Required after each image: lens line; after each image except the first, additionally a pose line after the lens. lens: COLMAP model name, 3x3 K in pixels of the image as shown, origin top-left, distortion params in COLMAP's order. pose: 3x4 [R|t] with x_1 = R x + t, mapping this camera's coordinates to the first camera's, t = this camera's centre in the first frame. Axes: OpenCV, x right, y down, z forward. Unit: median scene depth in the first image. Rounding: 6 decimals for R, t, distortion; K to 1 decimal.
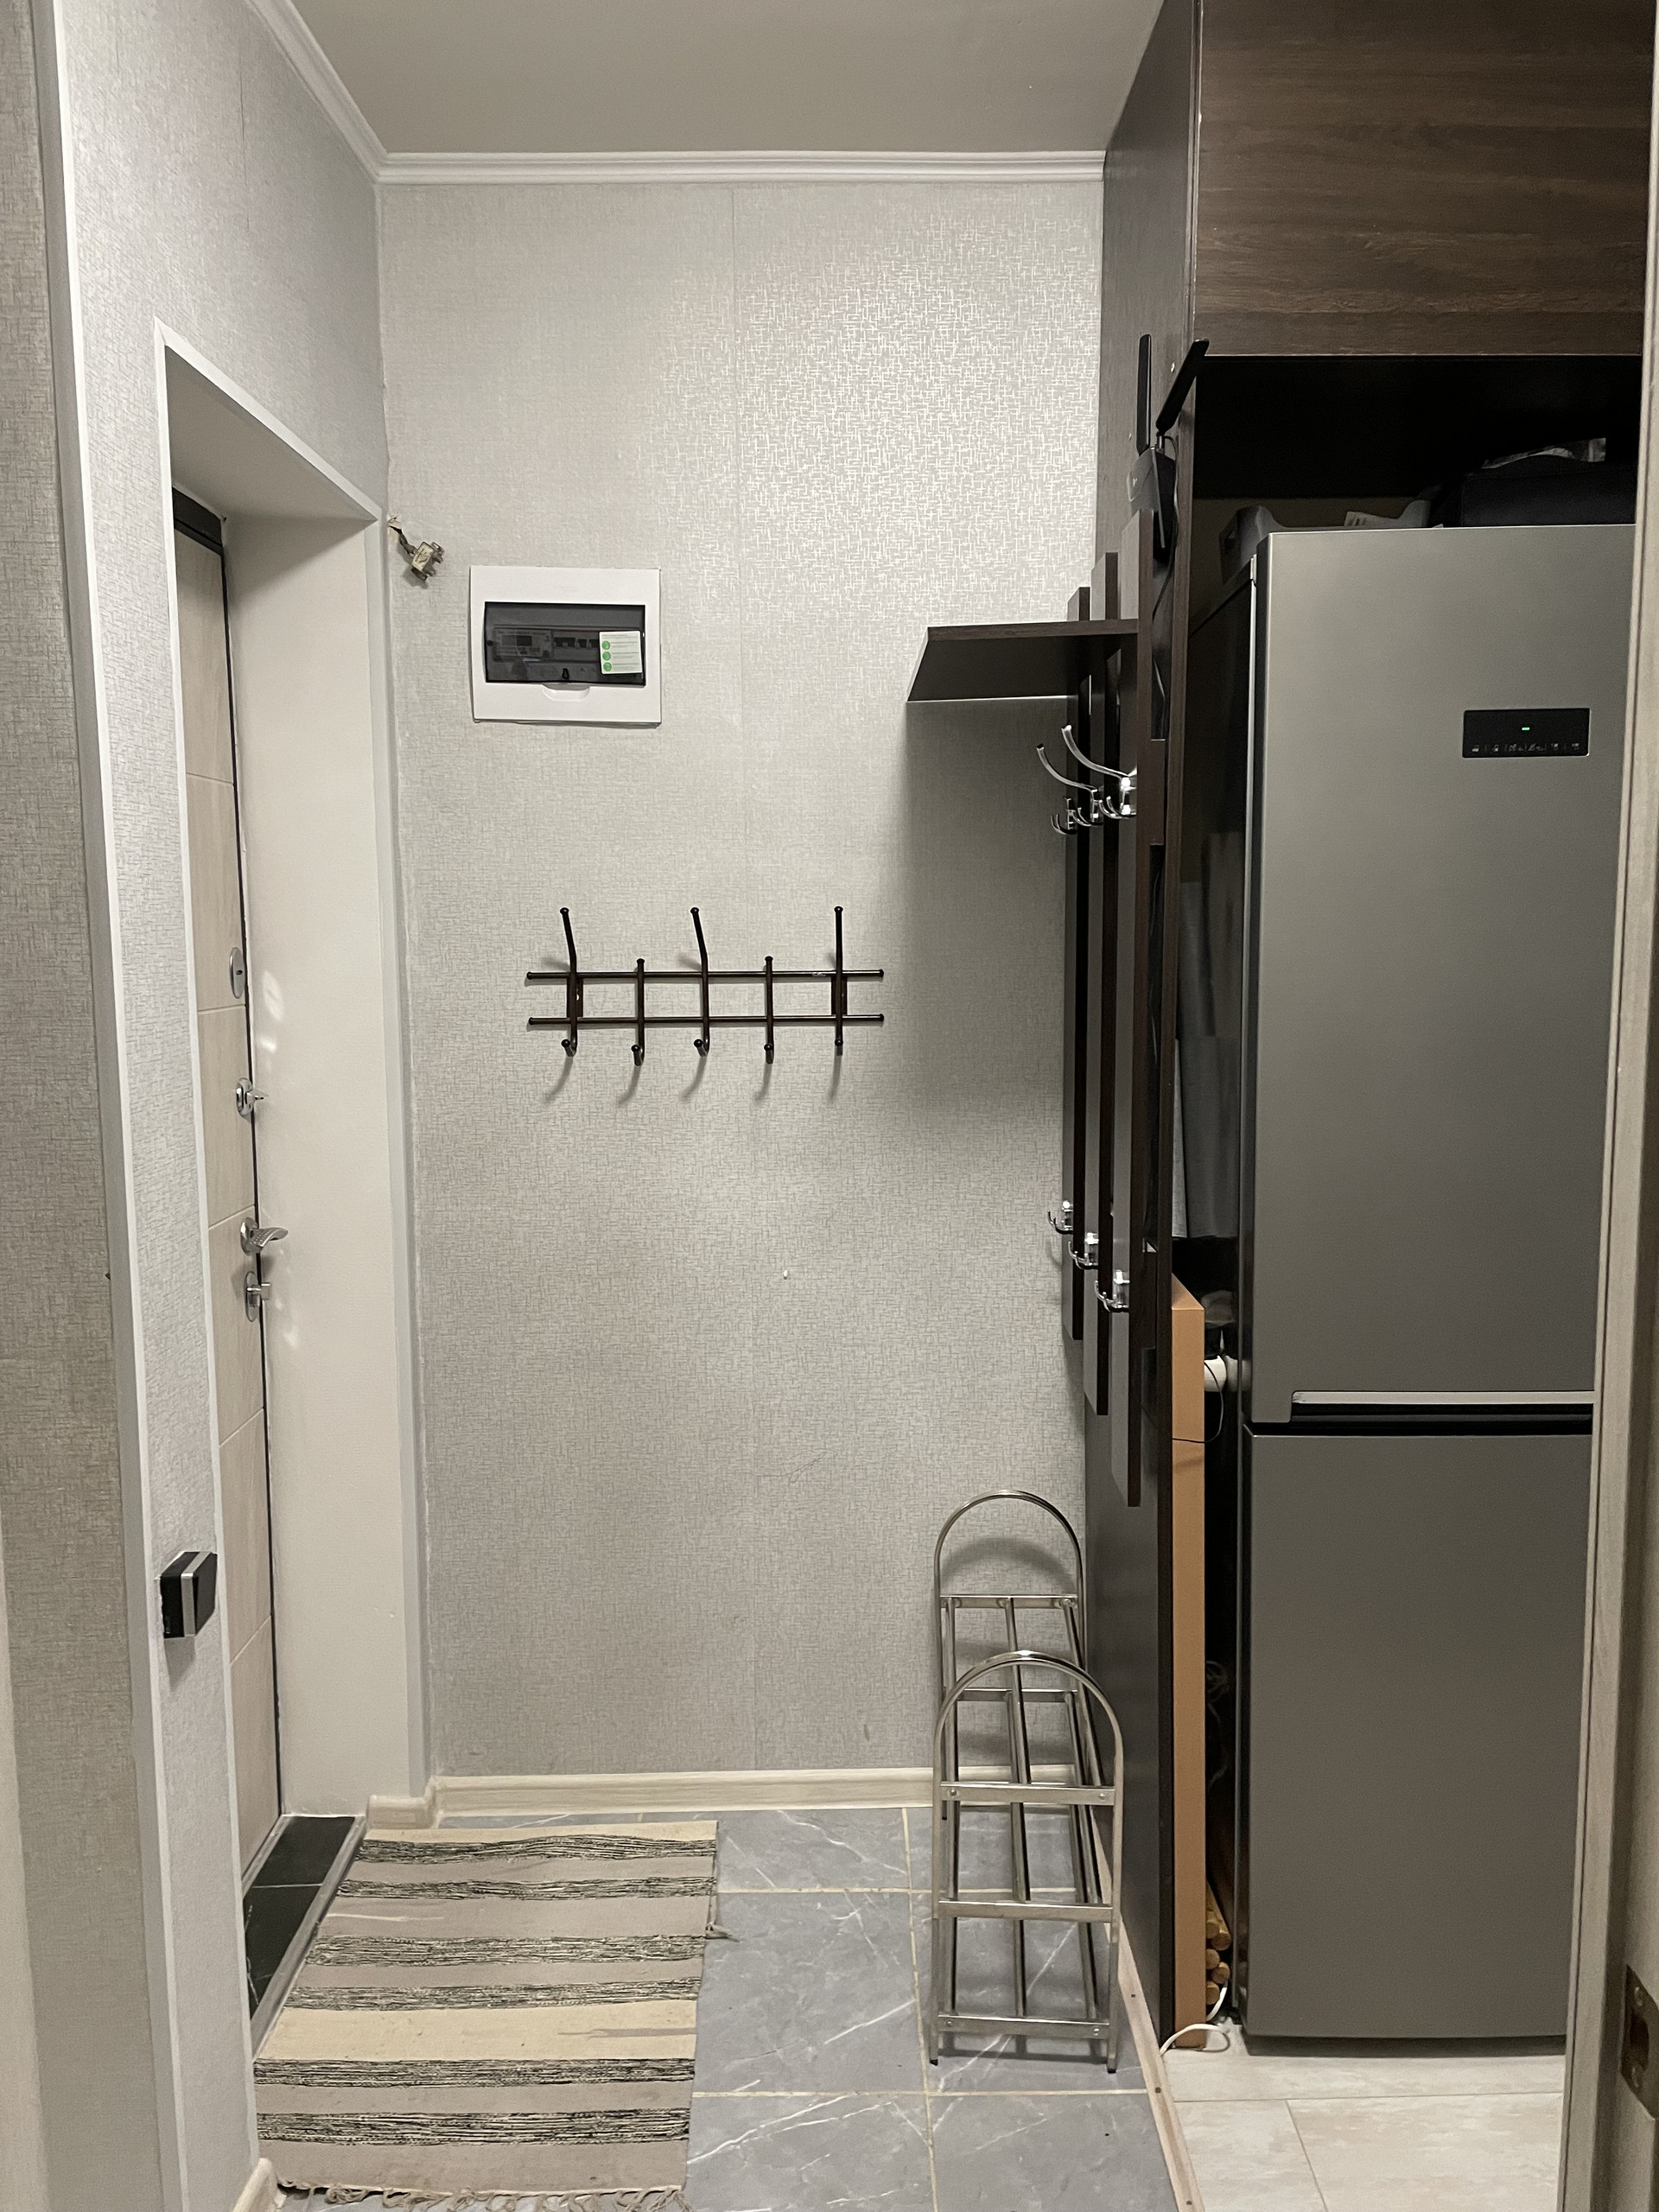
lens RADIAL K [[1674.4, 0, 817.4], [0, 1674.4, 1092.8], [0, 0, 1]] dist [0.058015, -0.086558]
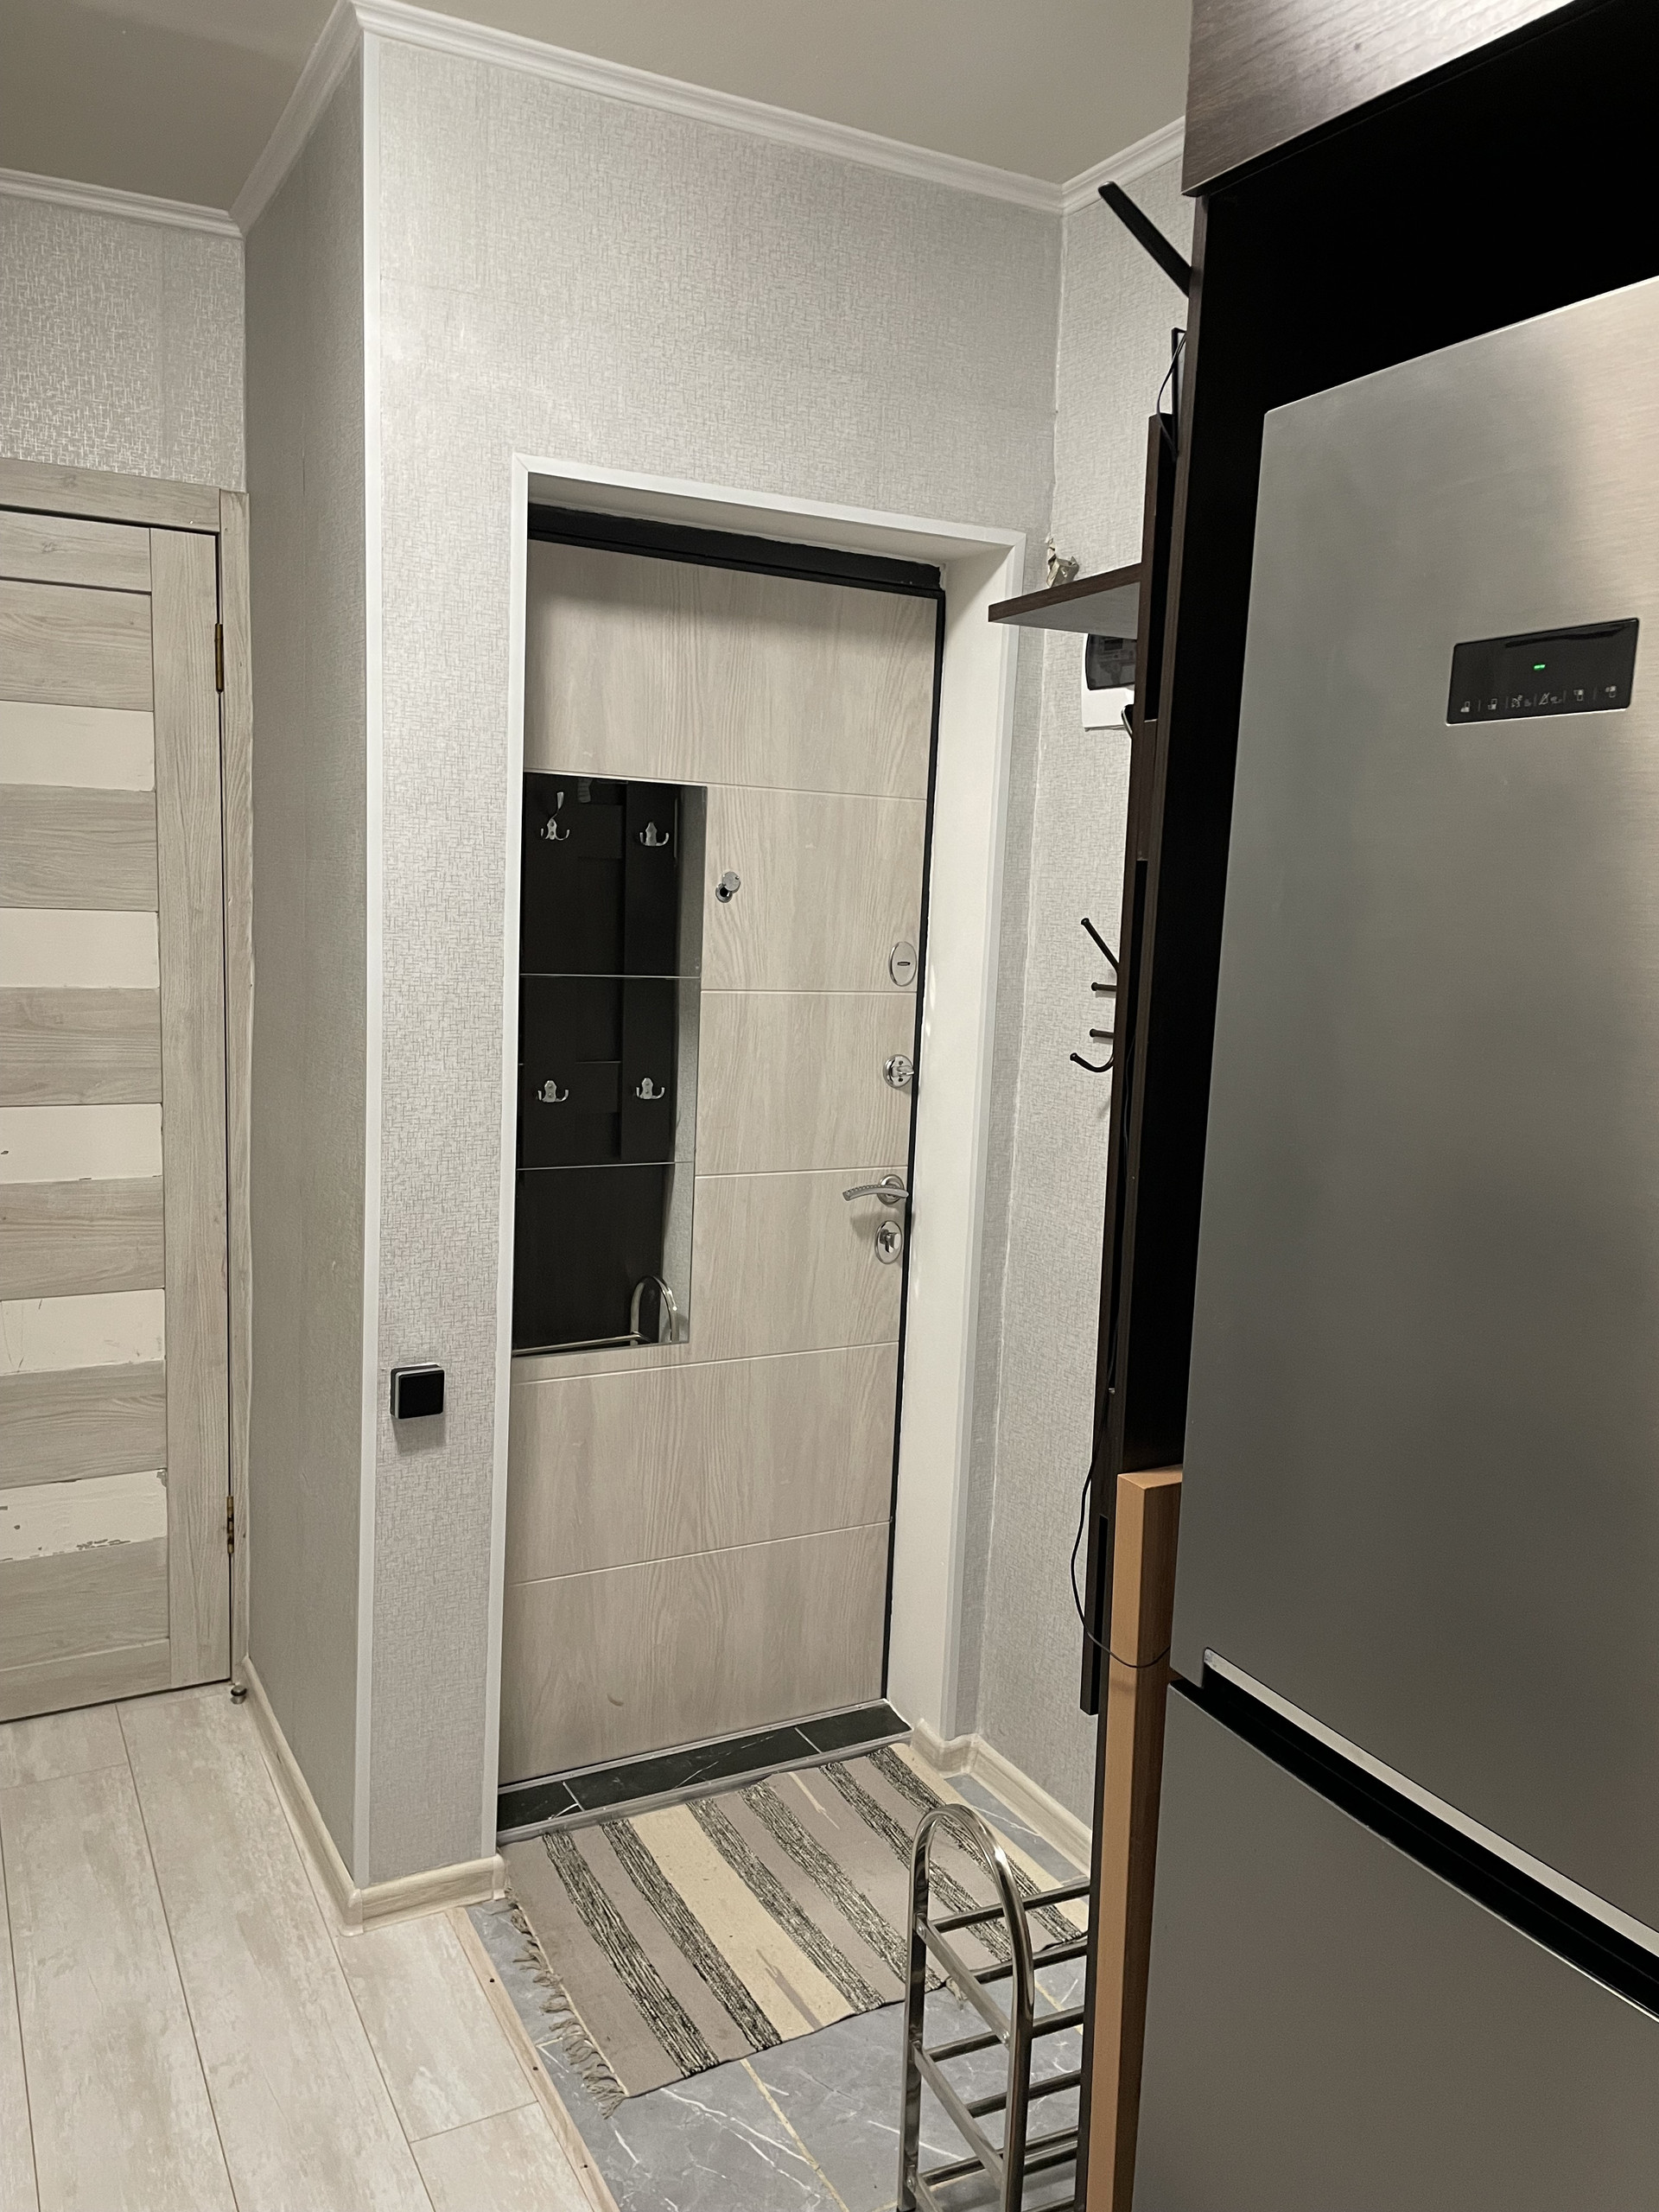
lens RADIAL K [[1674.4, 0, 873.5], [0, 1674.4, 1095.1], [0, 0, 1]] dist [0.058015, -0.086558]
pose [[0.472529, 0.136217, -0.870725, 0.733975], [-0.137643, 0.987266, 0.079752, -0.078582], [0.870500, 0.082164, 0.485261, 0.484700]]
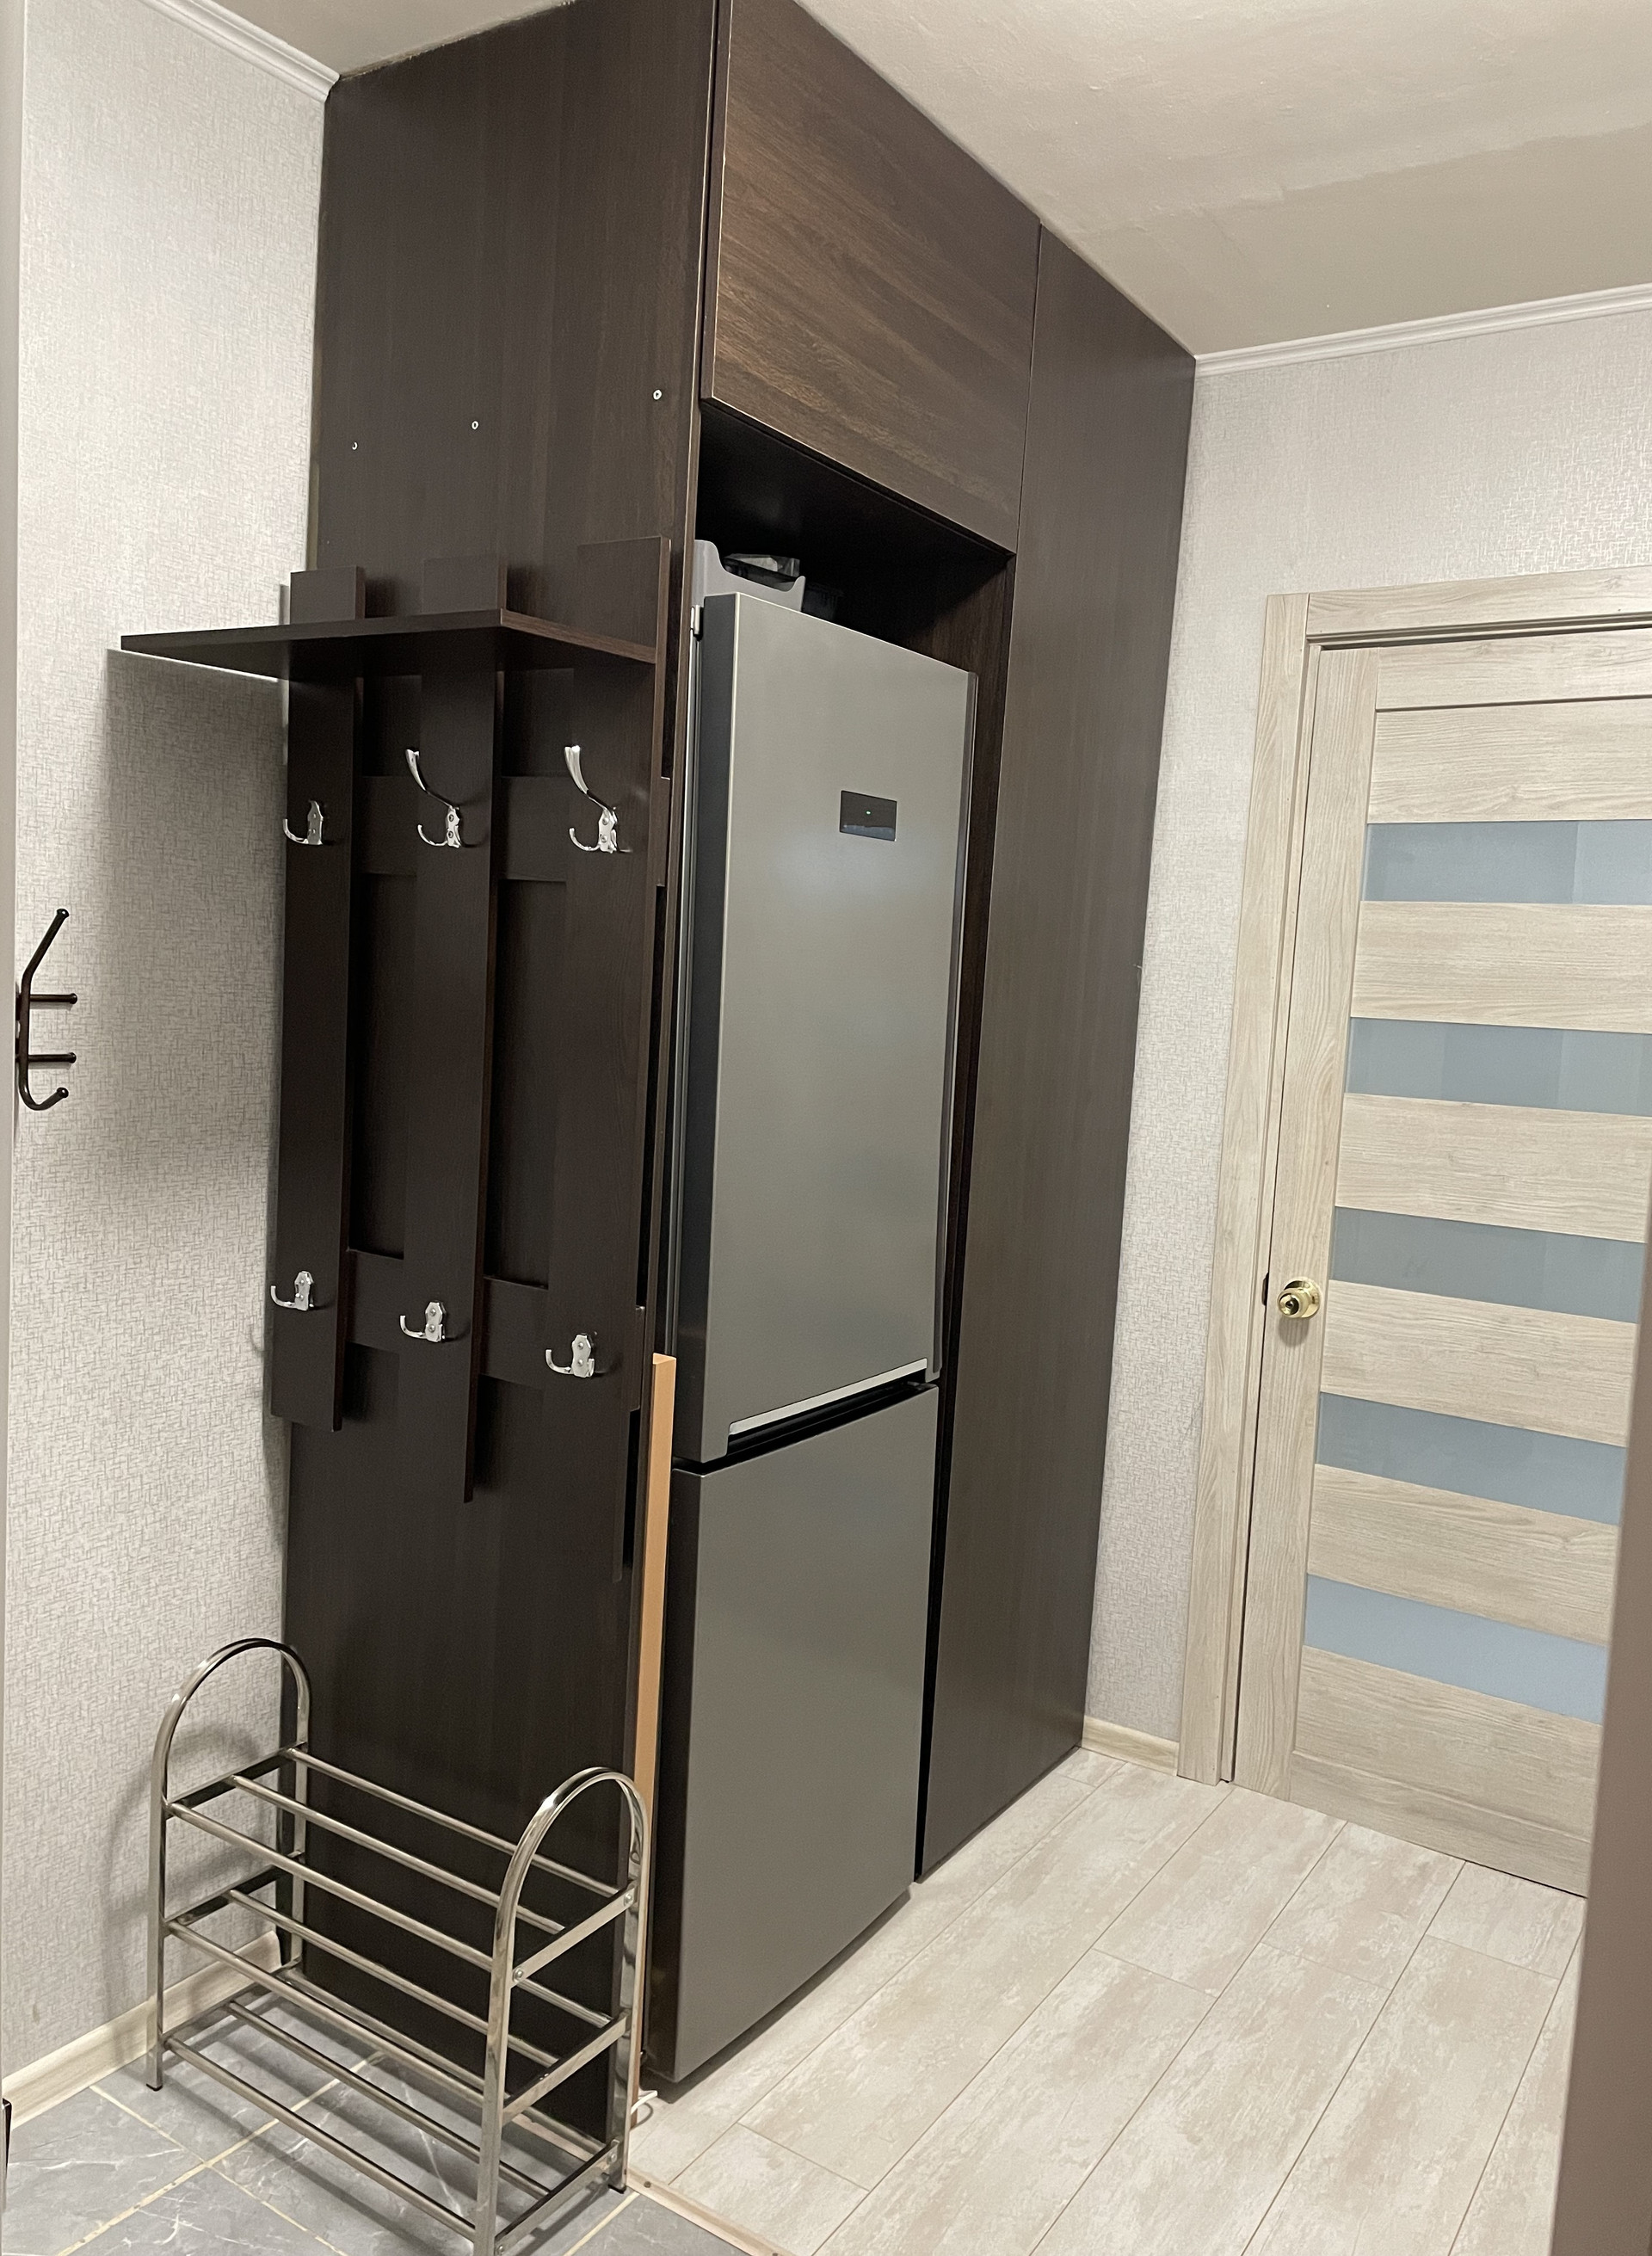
lens RADIAL K [[1707.7, 0, 869.1], [0, 1707.7, 1093.7], [0, 0, 1]] dist [0.058015, -0.086558]
pose [[0.532748, -0.025497, 0.845890, -0.486797], [0.032417, 0.999427, 0.009709, -0.028248], [-0.845653, 0.022249, 0.533270, 0.324926]]
